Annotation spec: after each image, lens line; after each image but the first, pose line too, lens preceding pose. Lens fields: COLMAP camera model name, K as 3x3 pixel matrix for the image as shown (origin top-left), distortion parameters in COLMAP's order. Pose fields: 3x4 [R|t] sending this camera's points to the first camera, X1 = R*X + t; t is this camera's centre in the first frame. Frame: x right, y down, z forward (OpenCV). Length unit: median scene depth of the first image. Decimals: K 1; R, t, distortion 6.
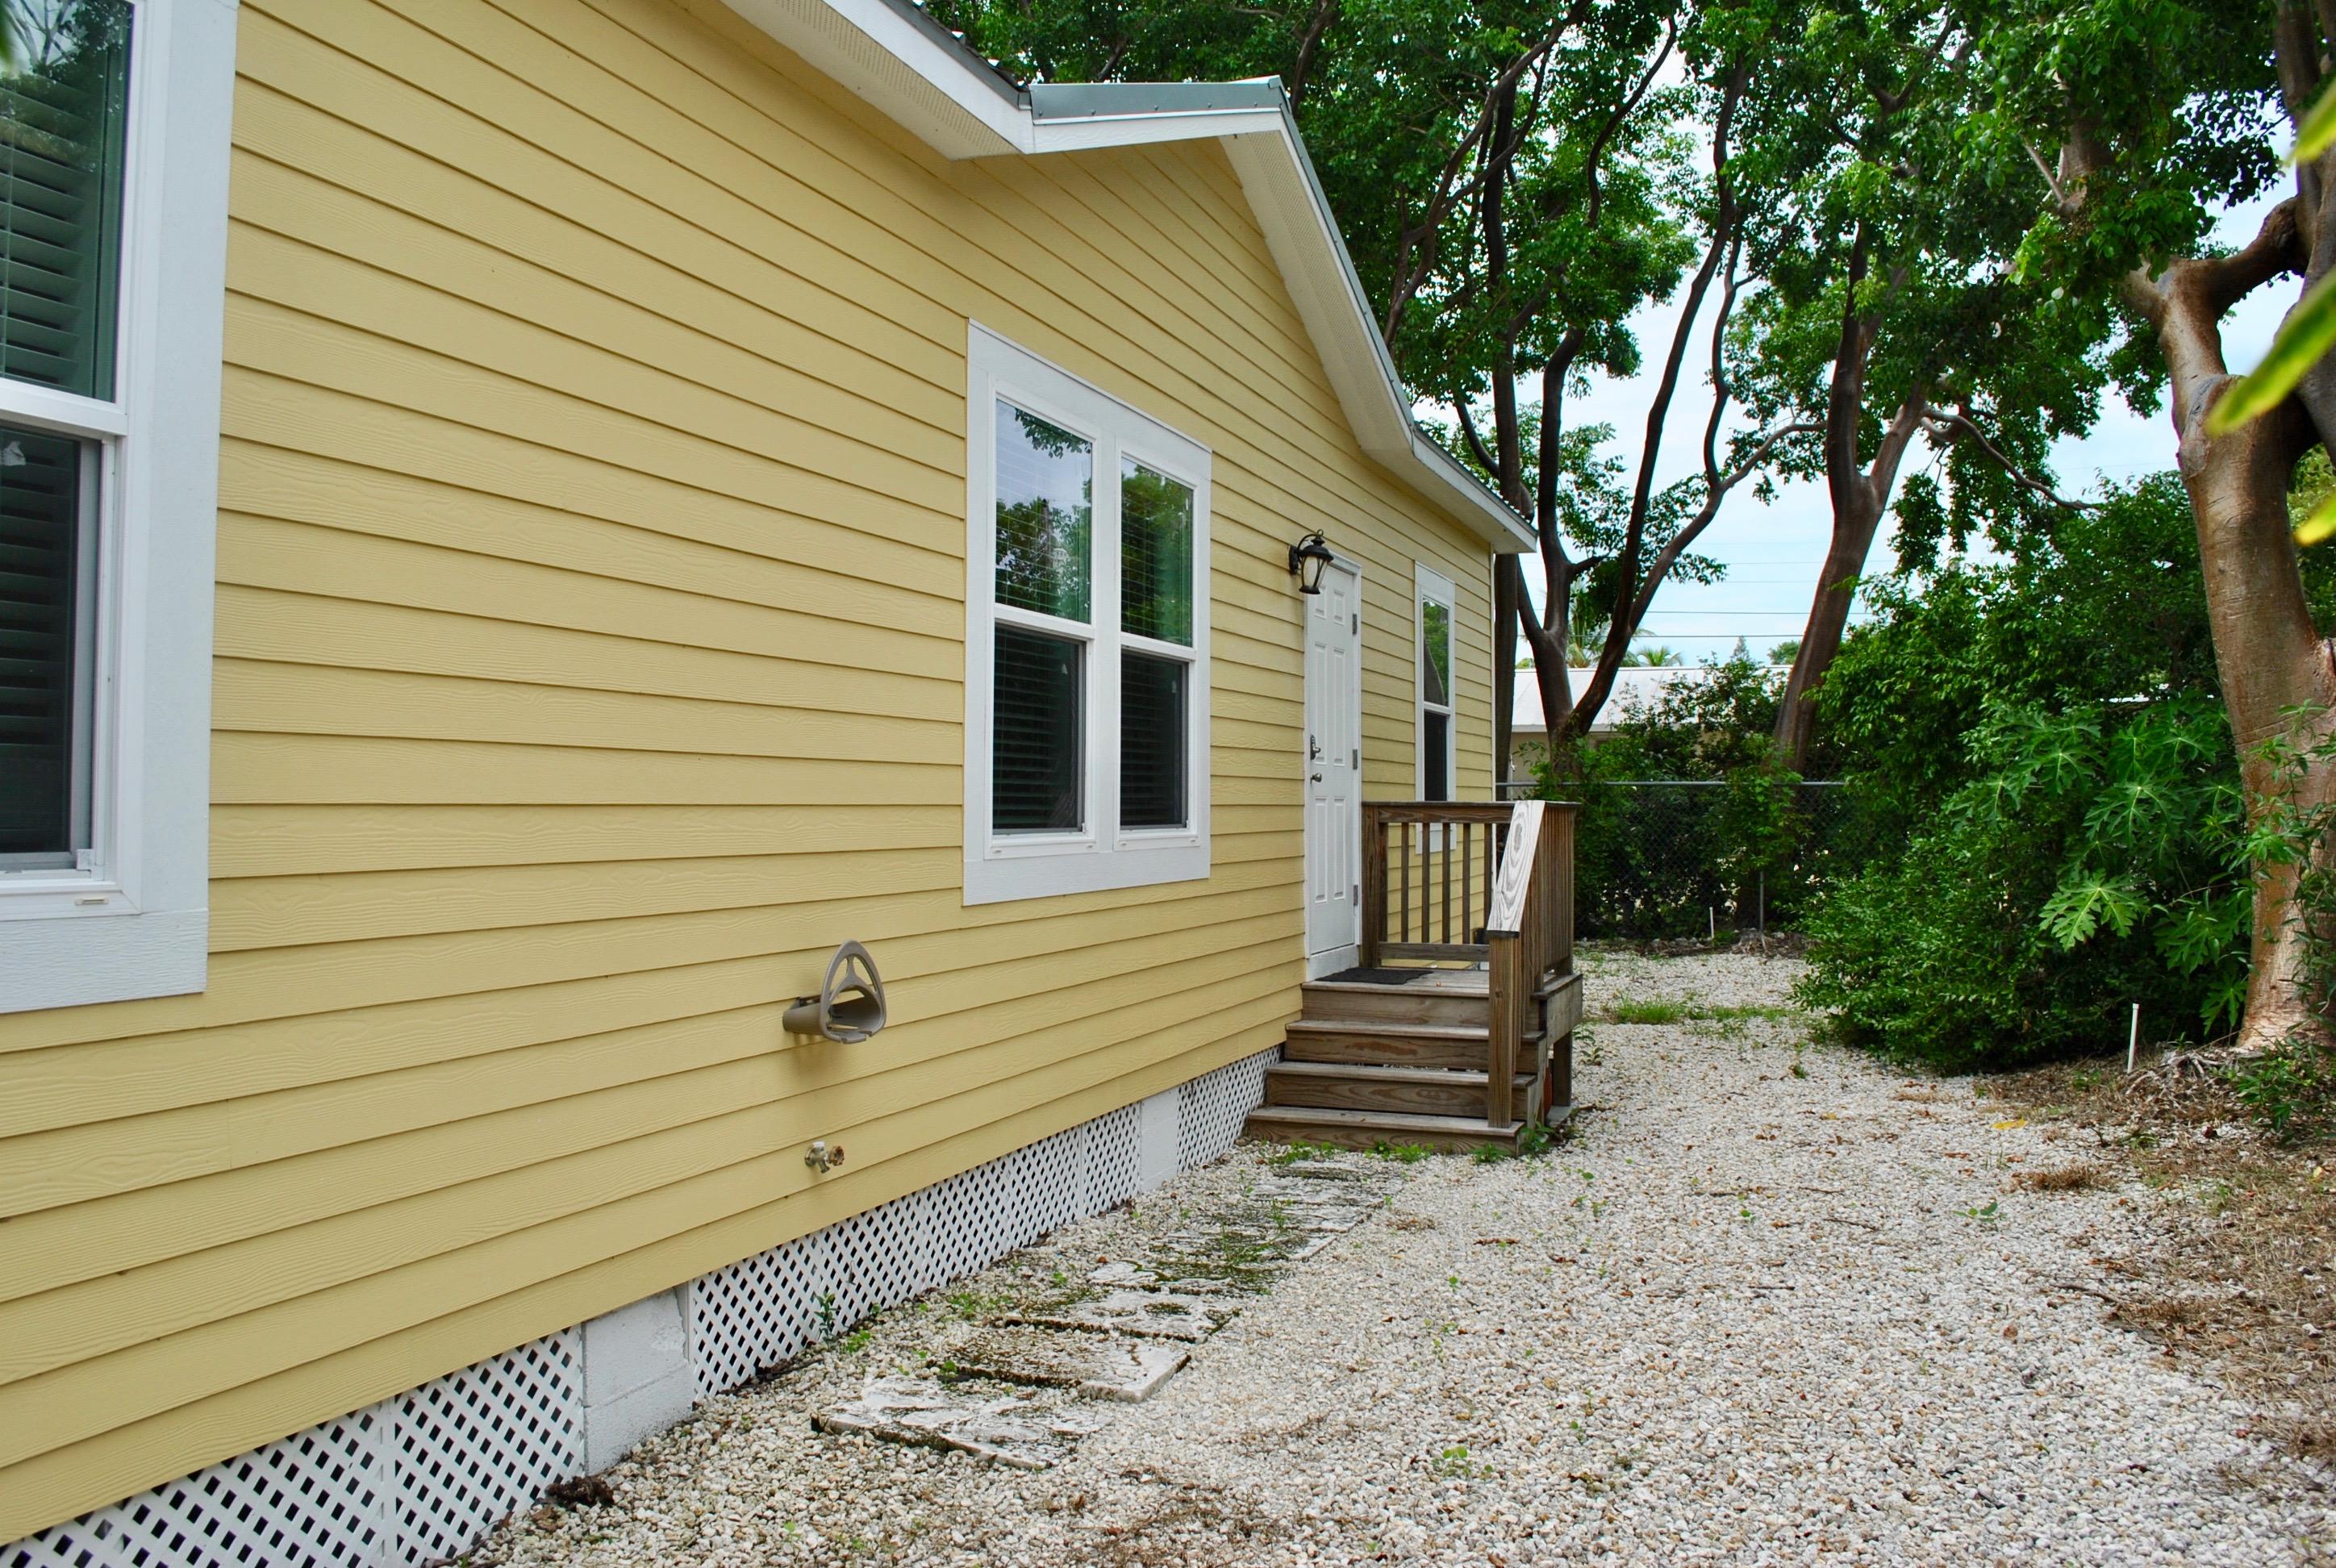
lens RADIAL K [[2002.1, 0, 1146.4], [0, 2002.1, 769.8], [0, 0, 1]] dist [-0.087275, -0.005249]
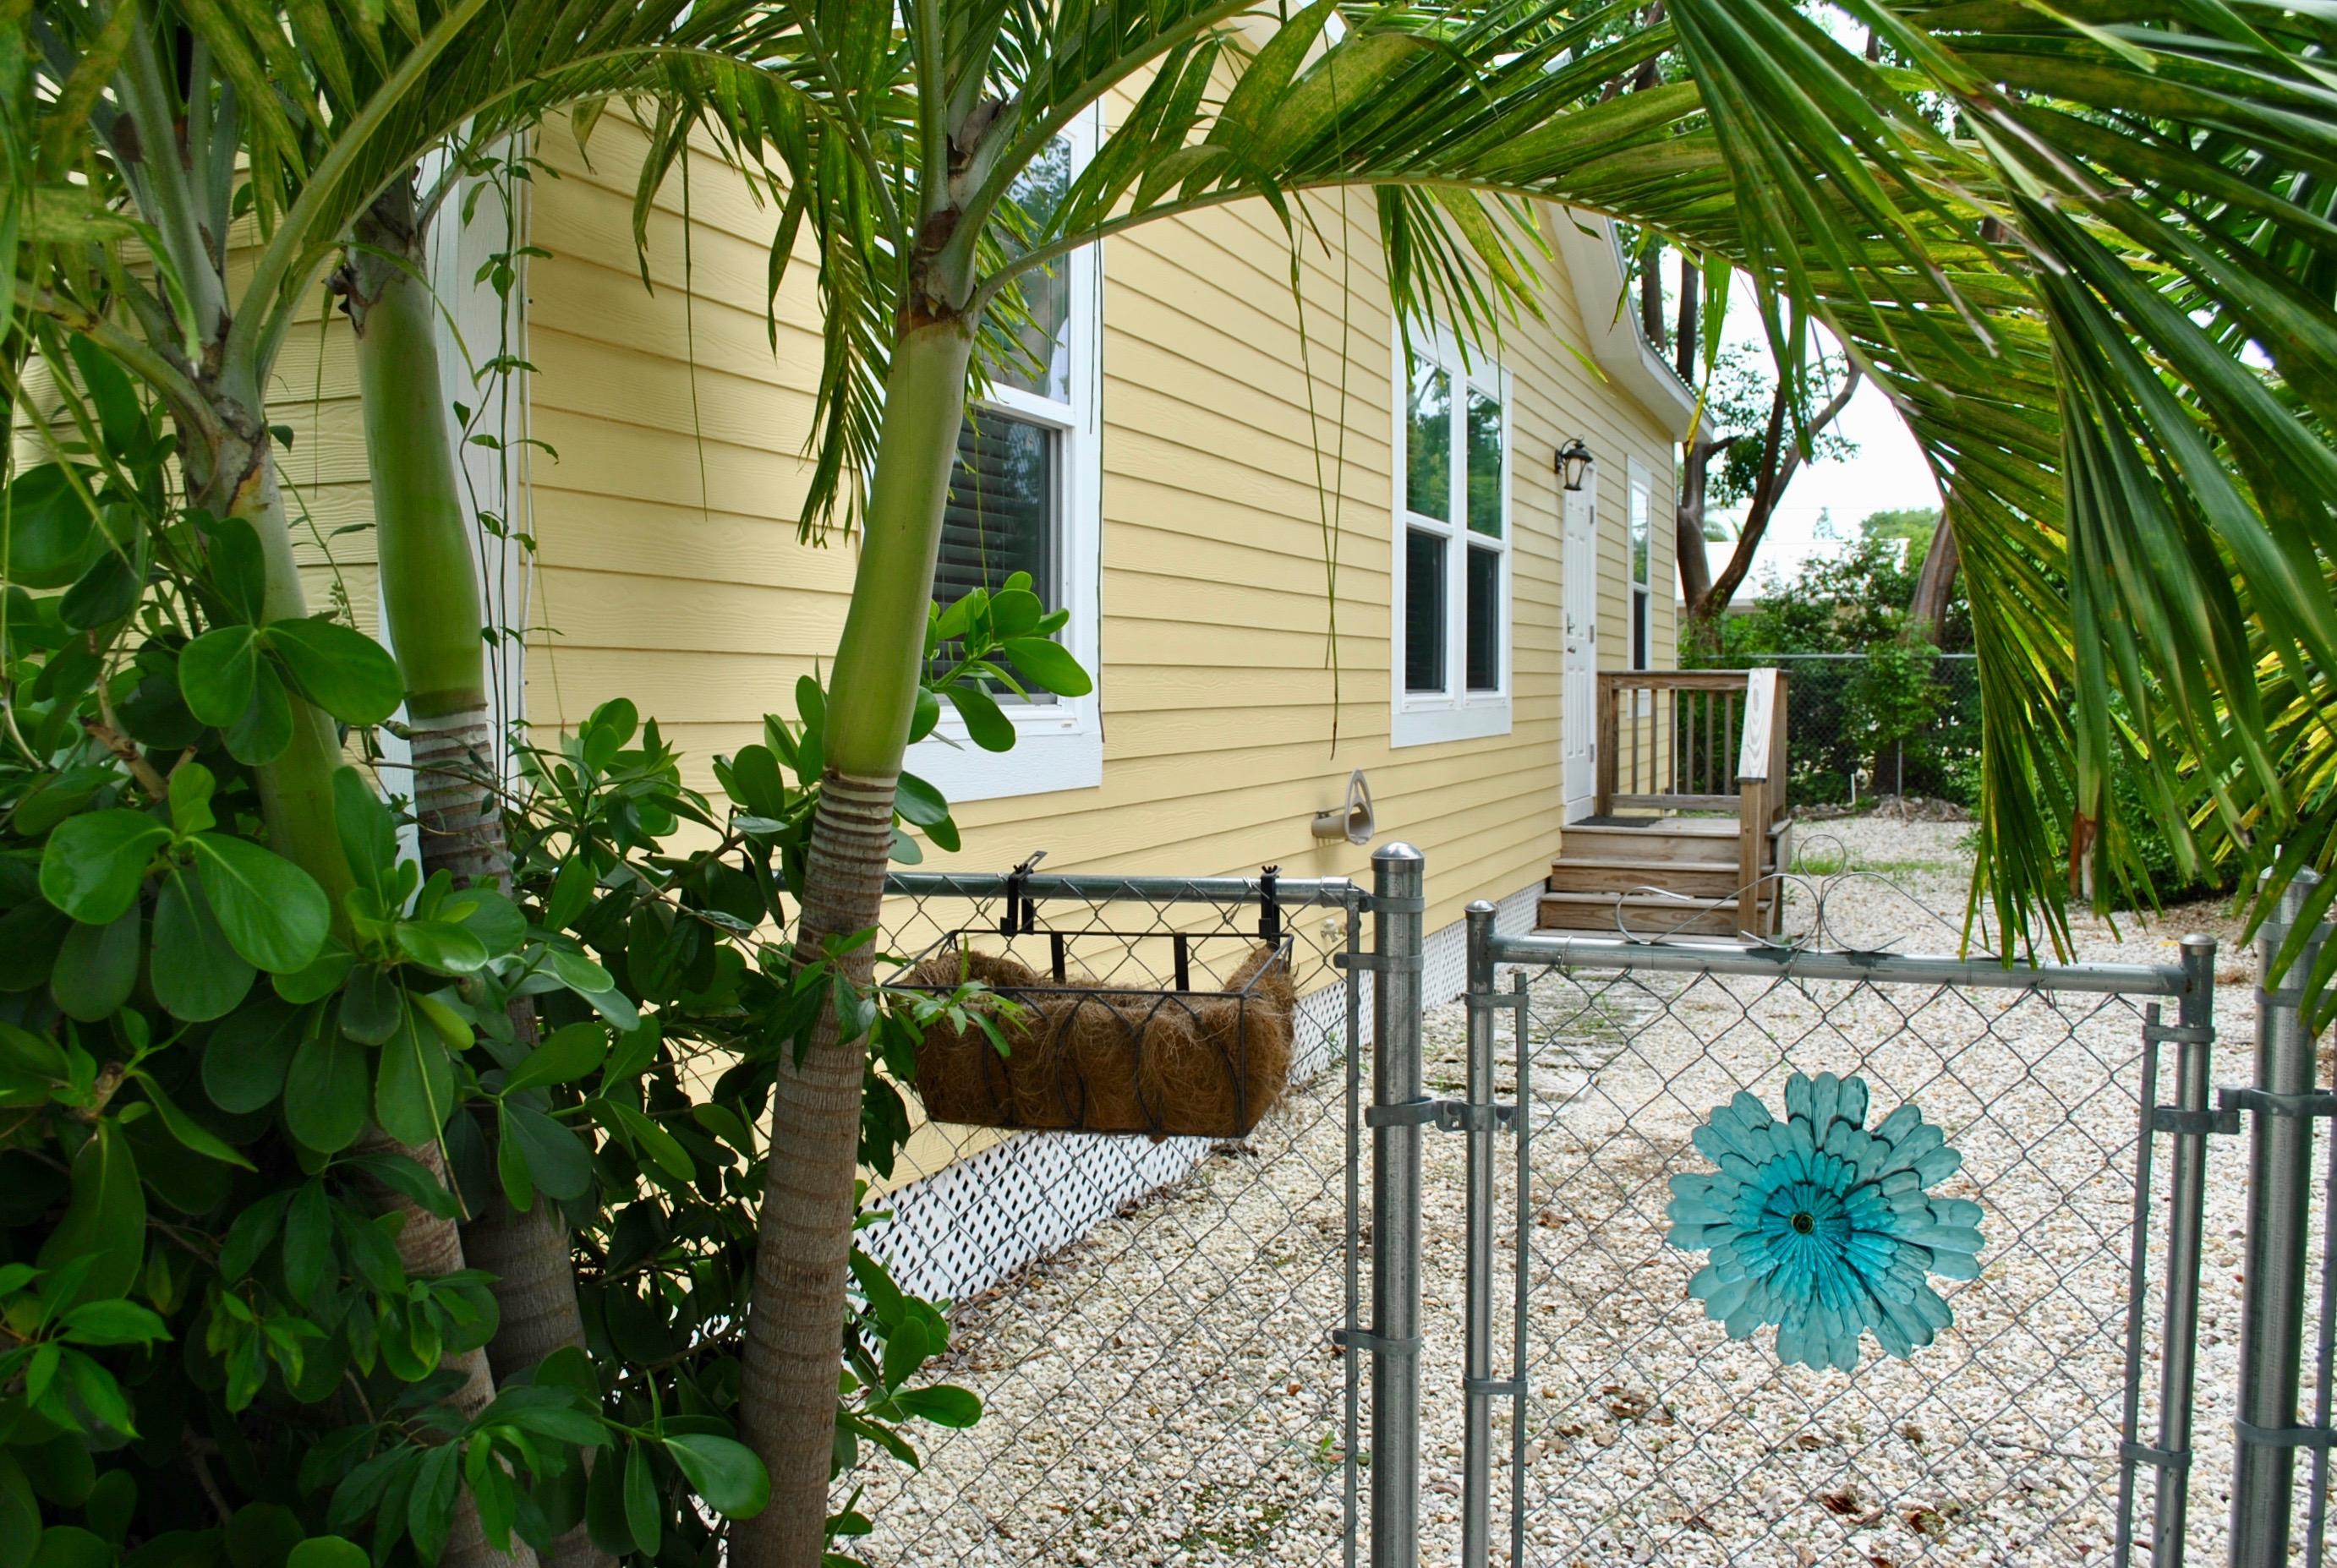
lens RADIAL K [[2002.7, 0, 1182.6], [0, 2002.7, 783.0], [0, 0, 1]] dist [-0.087275, -0.005249]
pose [[0.999503, -0.003702, -0.031310, -0.107404], [0.005821, 0.997678, 0.067860, 0.001349], [0.030986, -0.068009, 0.997203, -0.167726]]
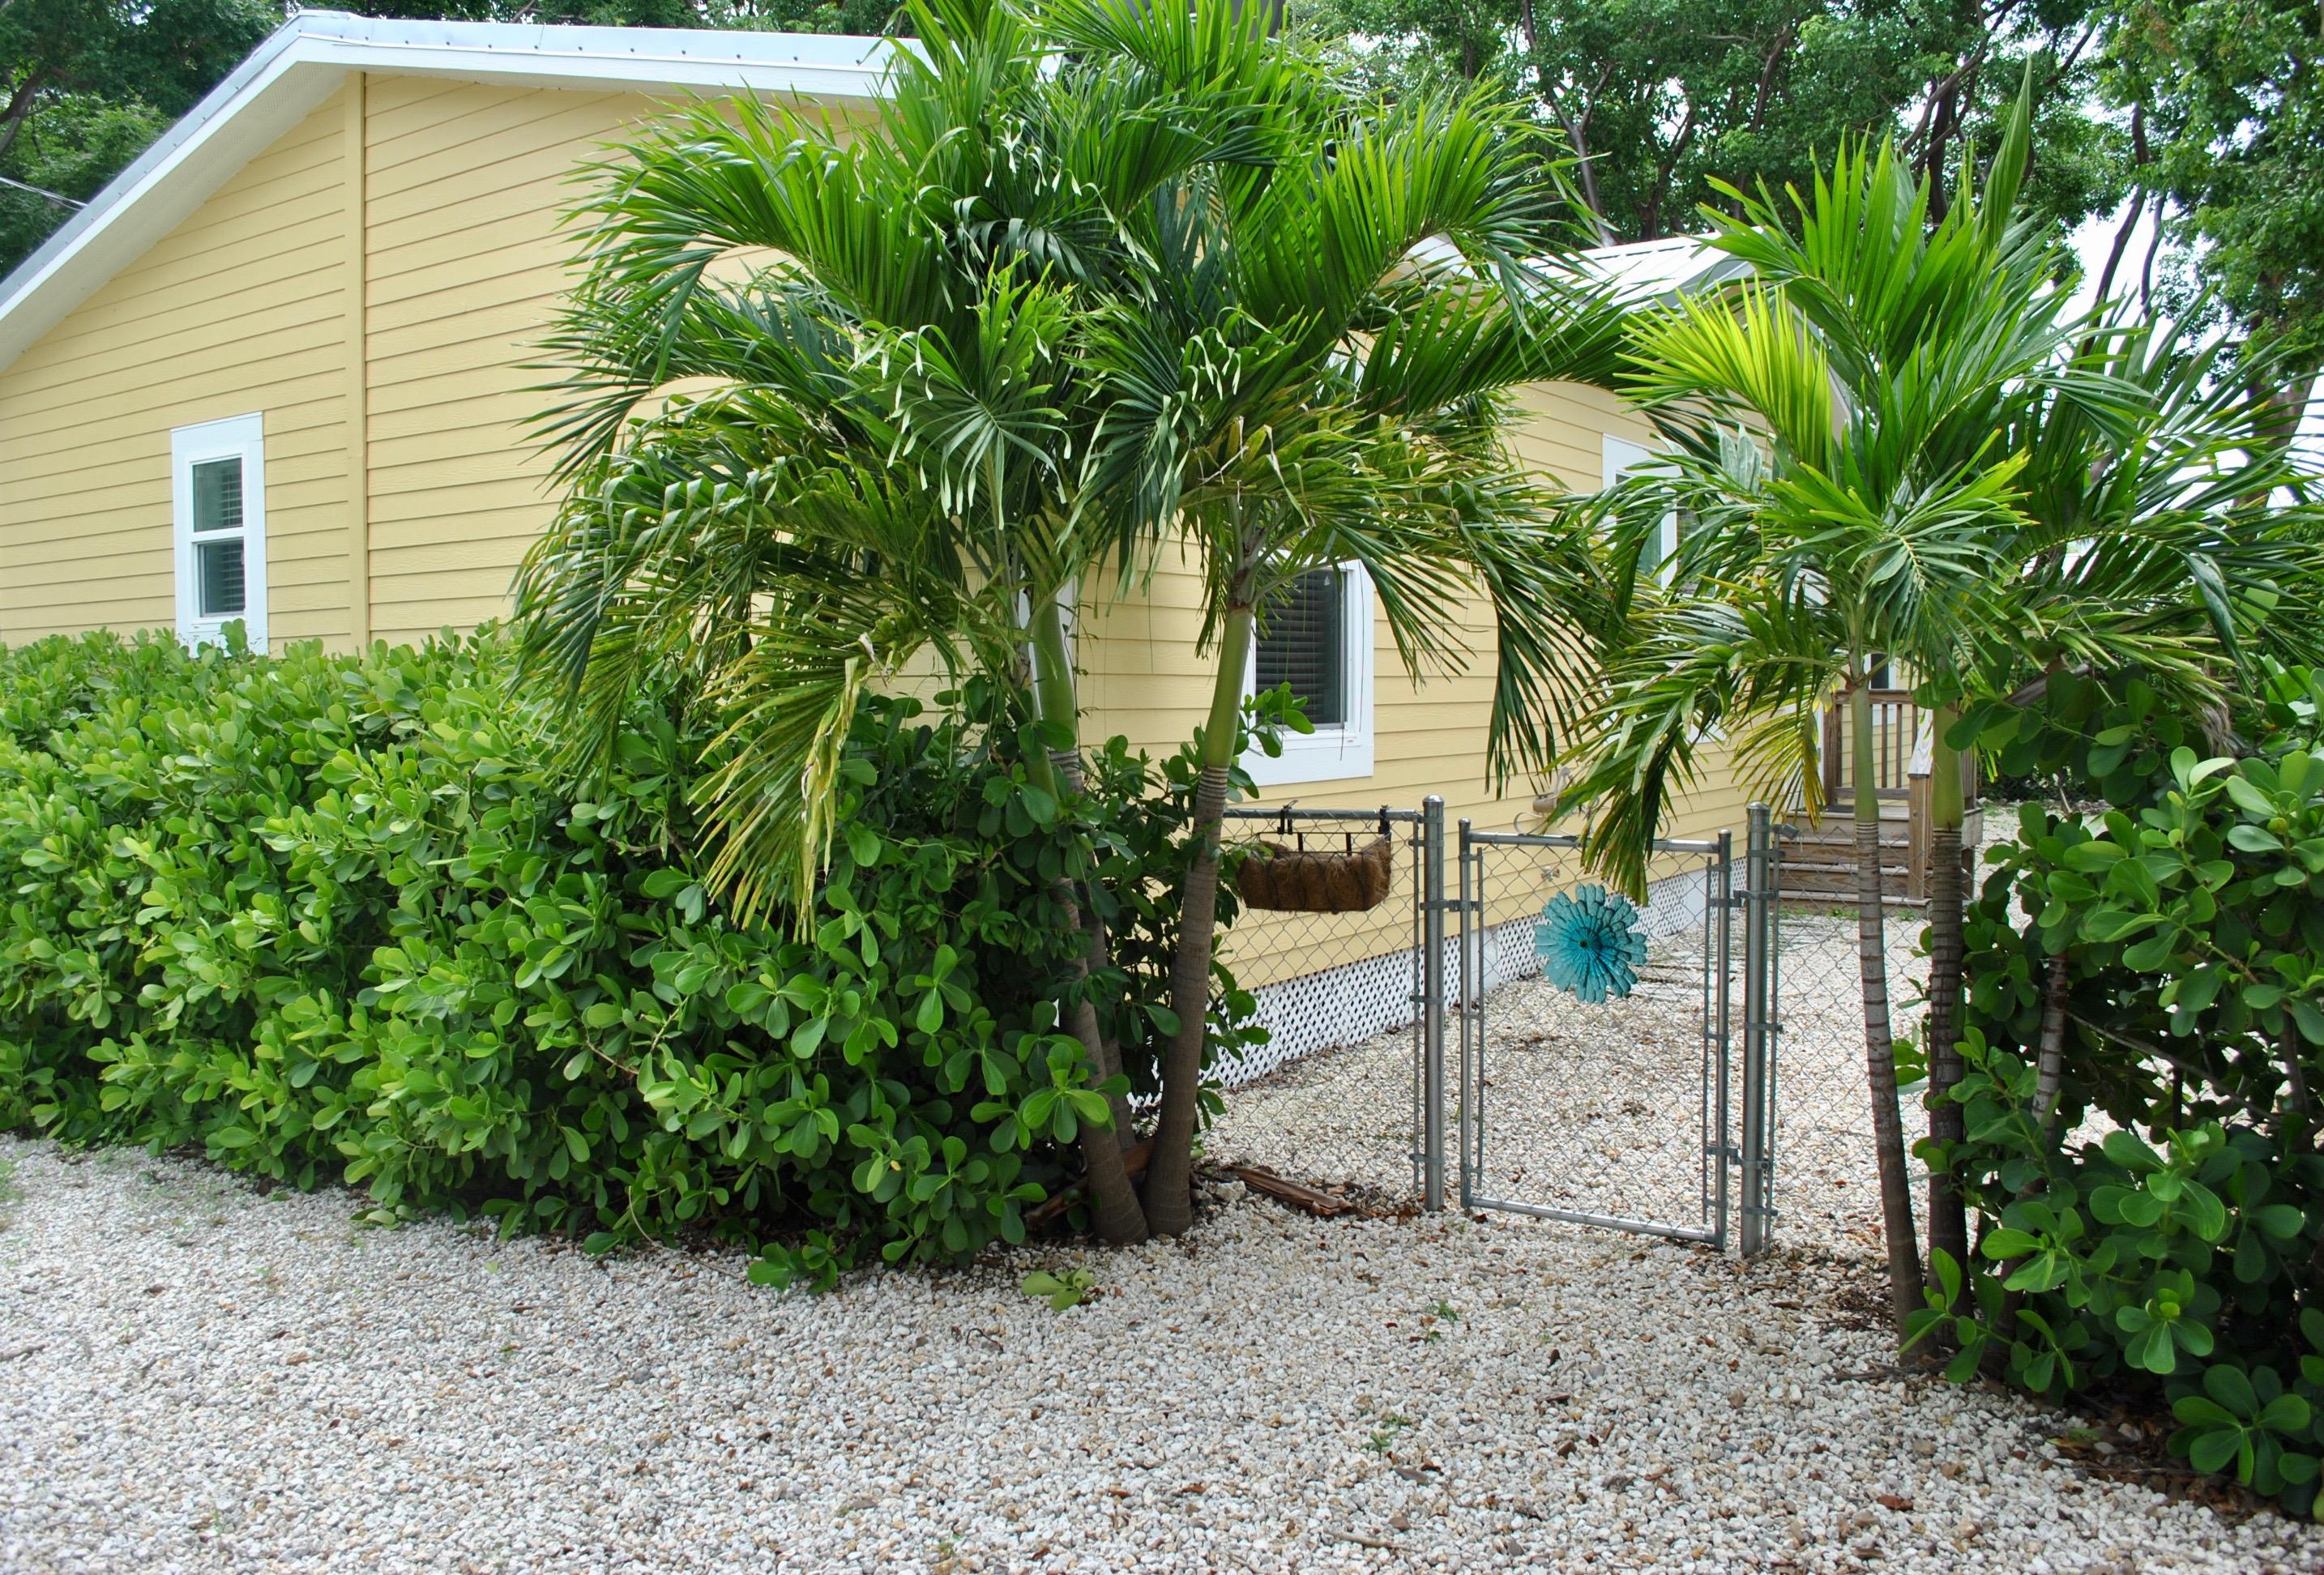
lens RADIAL K [[1810.0, 0, 1159.3], [0, 1810.0, 782.5], [0, 0, 1]] dist [-0.086541, 0.001229]
pose [[0.969568, -0.002330, -0.244812, -0.047198], [0.018998, 0.997655, 0.065747, -0.012930], [0.244085, -0.068397, 0.967339, -0.420944]]
